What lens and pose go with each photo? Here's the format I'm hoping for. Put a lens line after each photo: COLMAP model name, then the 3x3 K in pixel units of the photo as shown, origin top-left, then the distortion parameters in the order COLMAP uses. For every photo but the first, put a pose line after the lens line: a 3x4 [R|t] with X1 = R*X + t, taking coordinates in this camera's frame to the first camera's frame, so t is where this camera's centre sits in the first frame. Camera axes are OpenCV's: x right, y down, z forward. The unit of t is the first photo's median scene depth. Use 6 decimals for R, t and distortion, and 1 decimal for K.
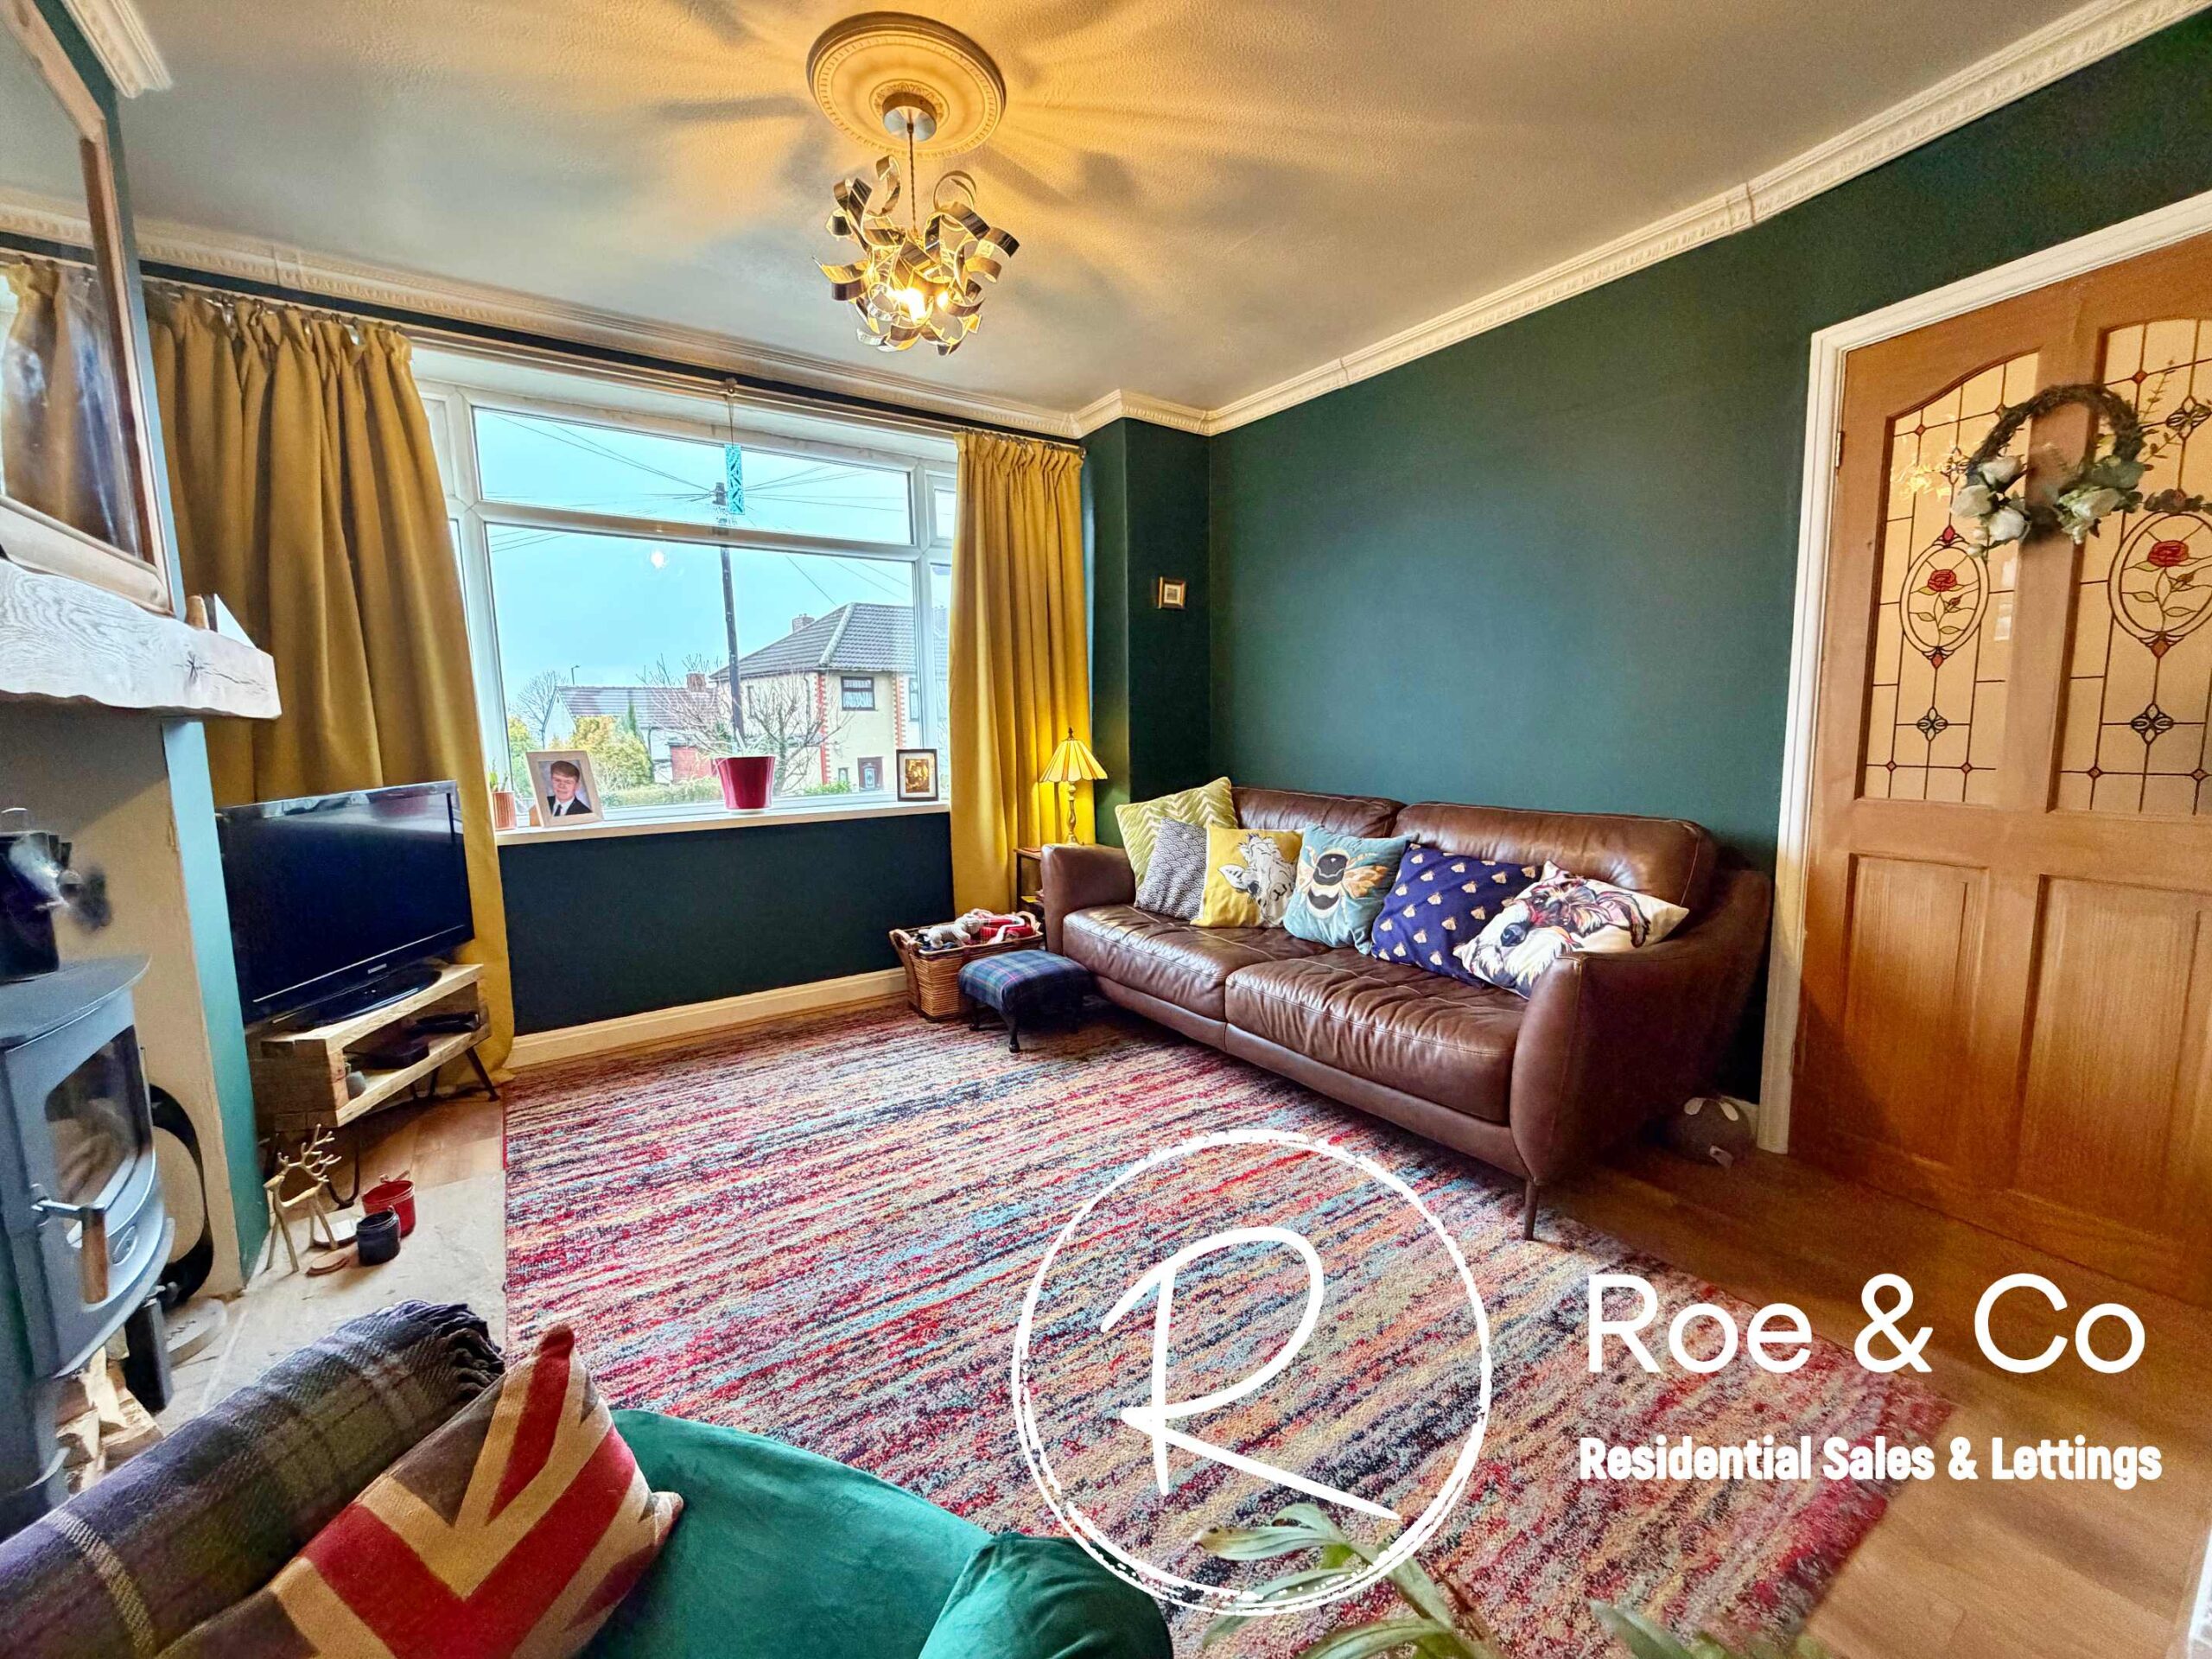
lens RADIAL K [[879.9, 0, 1099.3], [0, 879.9, 828.7], [0, 0, 1]] dist [0.000214, -0.000634]
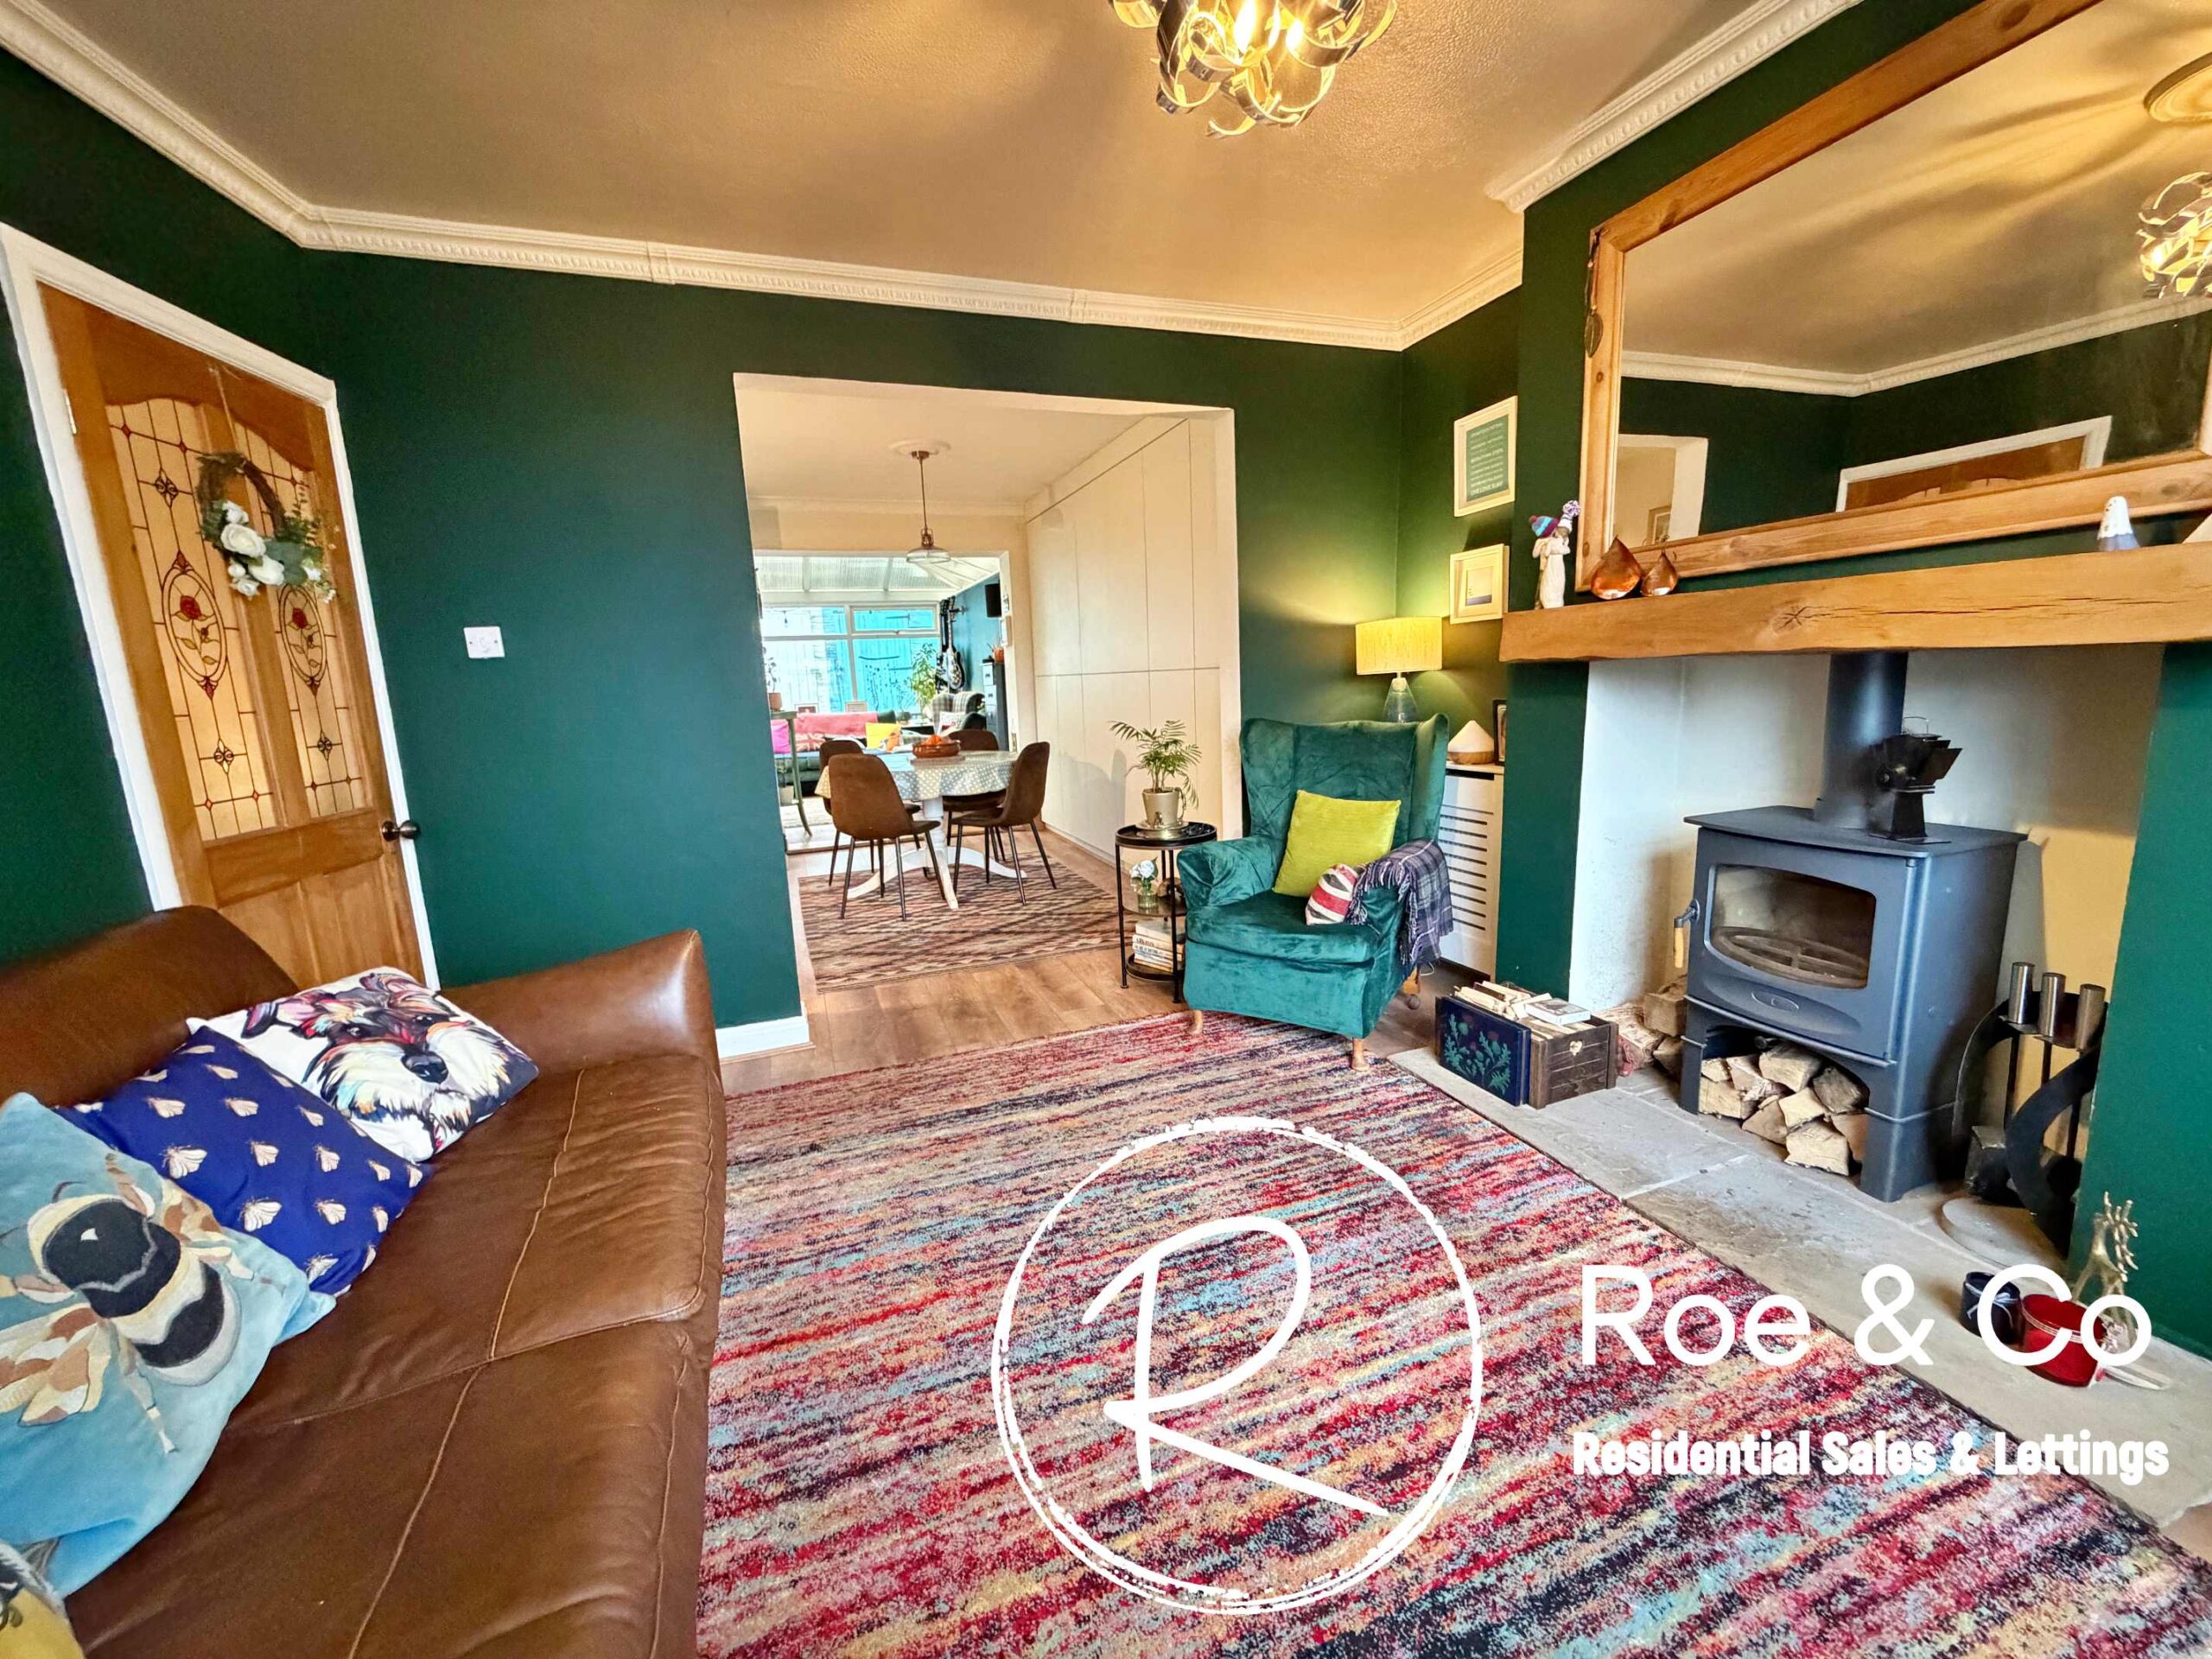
lens RADIAL K [[879.9, 0, 1099.3], [0, 879.9, 828.7], [0, 0, 1]] dist [0.000214, -0.000634]
pose [[-0.966408, 0.015123, 0.256569, -0.200949], [0.090168, 0.954767, 0.283353, -0.195689], [-0.240678, 0.296969, -0.924058, 1.436851]]
